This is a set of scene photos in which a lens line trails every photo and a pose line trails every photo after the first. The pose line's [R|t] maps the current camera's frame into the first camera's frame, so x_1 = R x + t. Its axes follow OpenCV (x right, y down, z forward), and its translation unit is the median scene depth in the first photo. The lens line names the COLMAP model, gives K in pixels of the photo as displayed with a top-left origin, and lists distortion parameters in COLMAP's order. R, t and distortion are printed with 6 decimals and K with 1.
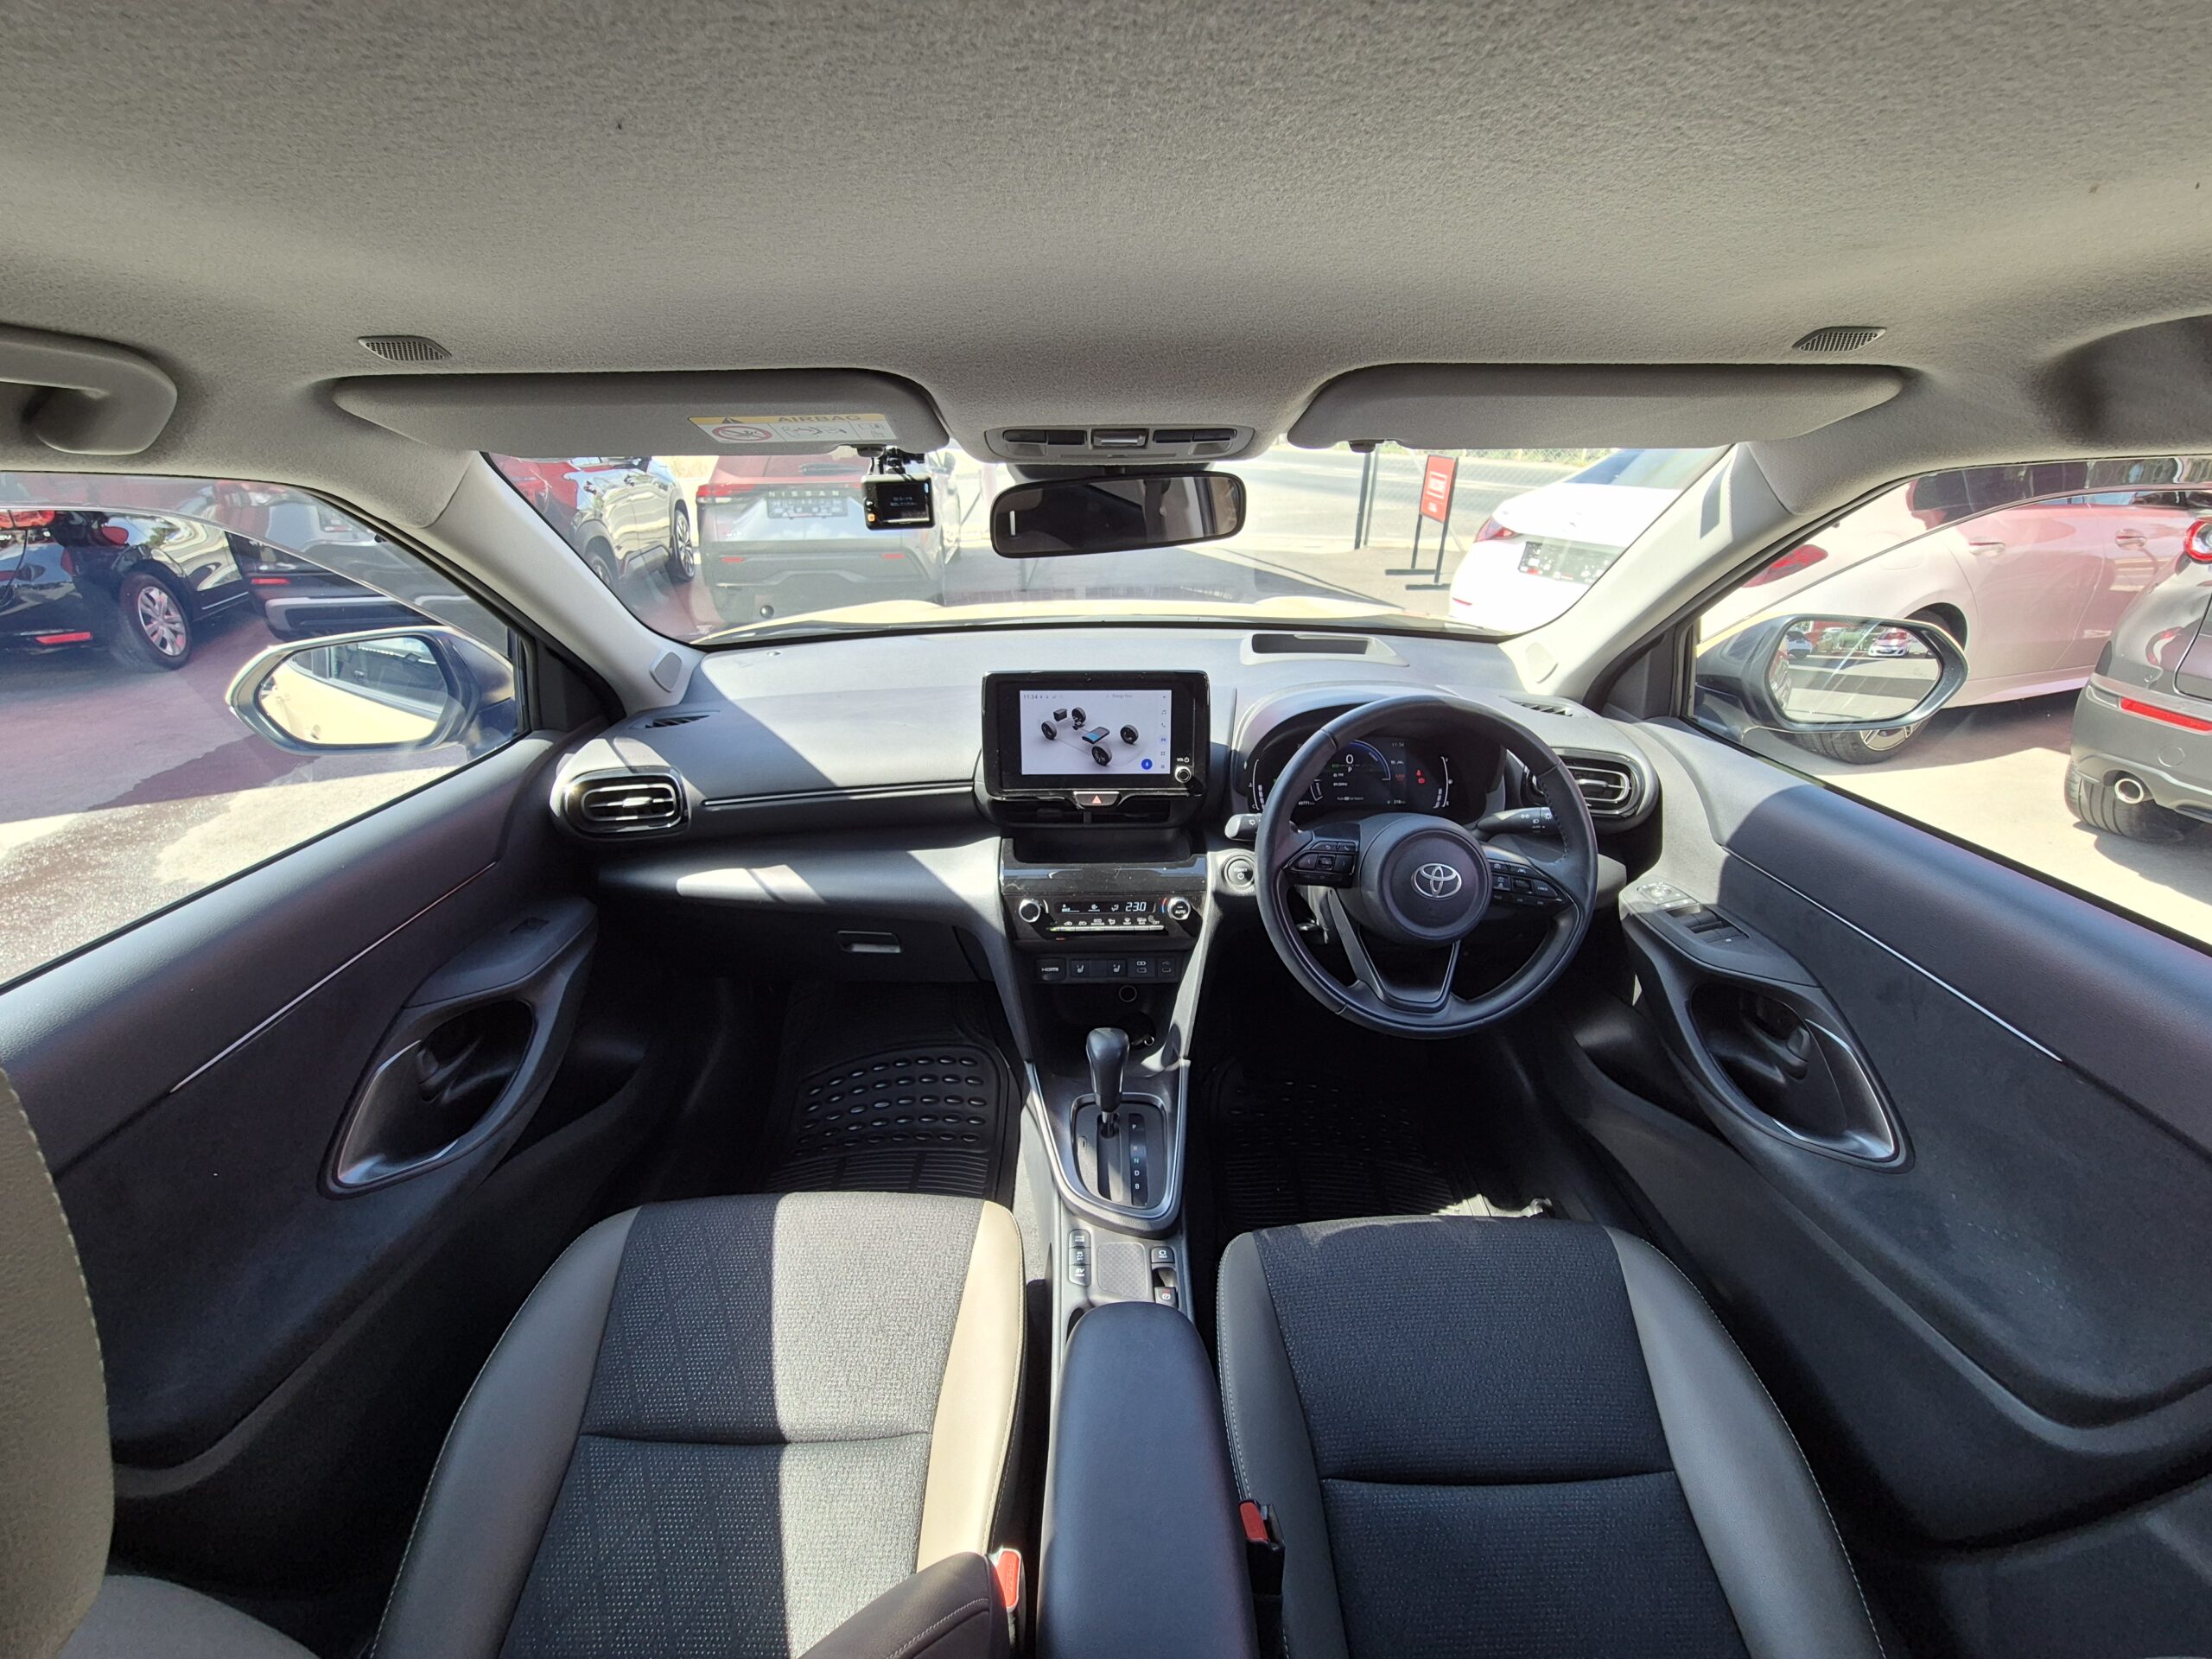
lens RADIAL K [[890.2, 0, 1106.0], [0, 890.2, 829.5], [0, 0, 1]] dist [0.003748, 0.000804]
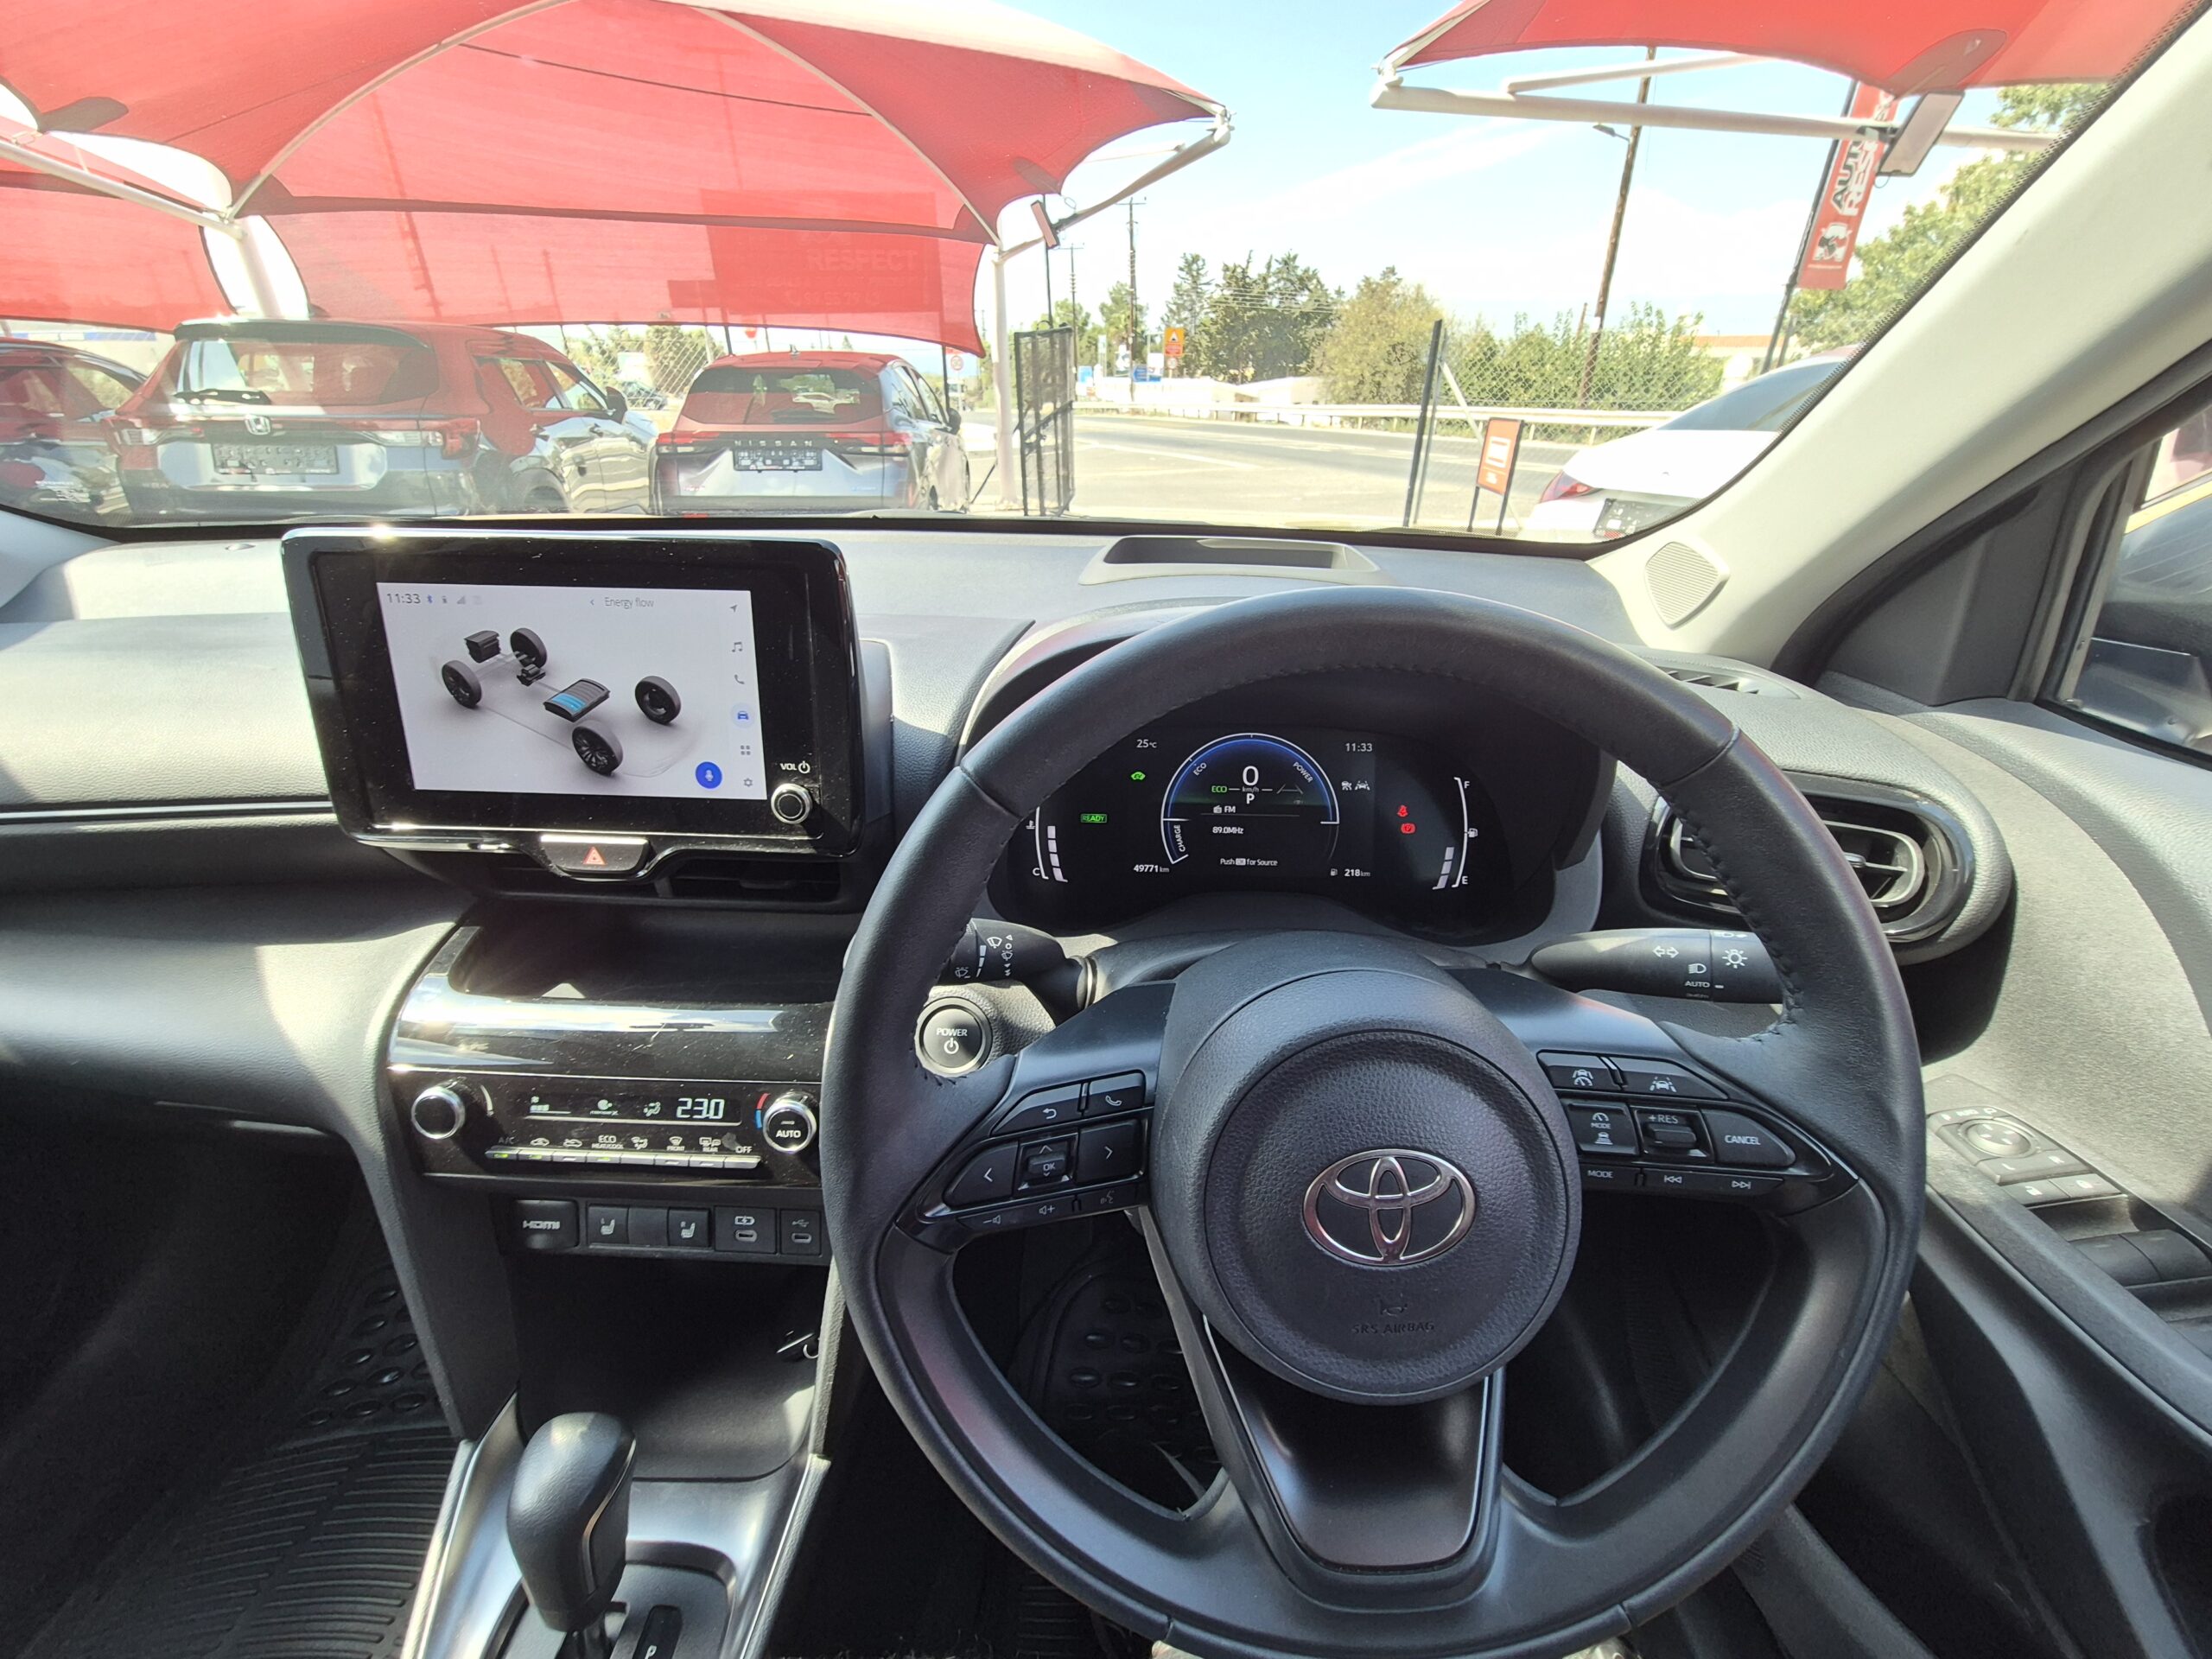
lens RADIAL K [[890.2, 0, 1106.0], [0, 890.2, 829.5], [0, 0, 1]] dist [0.003748, 0.000804]
pose [[0.998172, 0.036061, -0.048501, 0.246126], [-0.035599, 0.999313, 0.010354, -0.058759], [0.048841, -0.008608, 0.998769, 0.596416]]
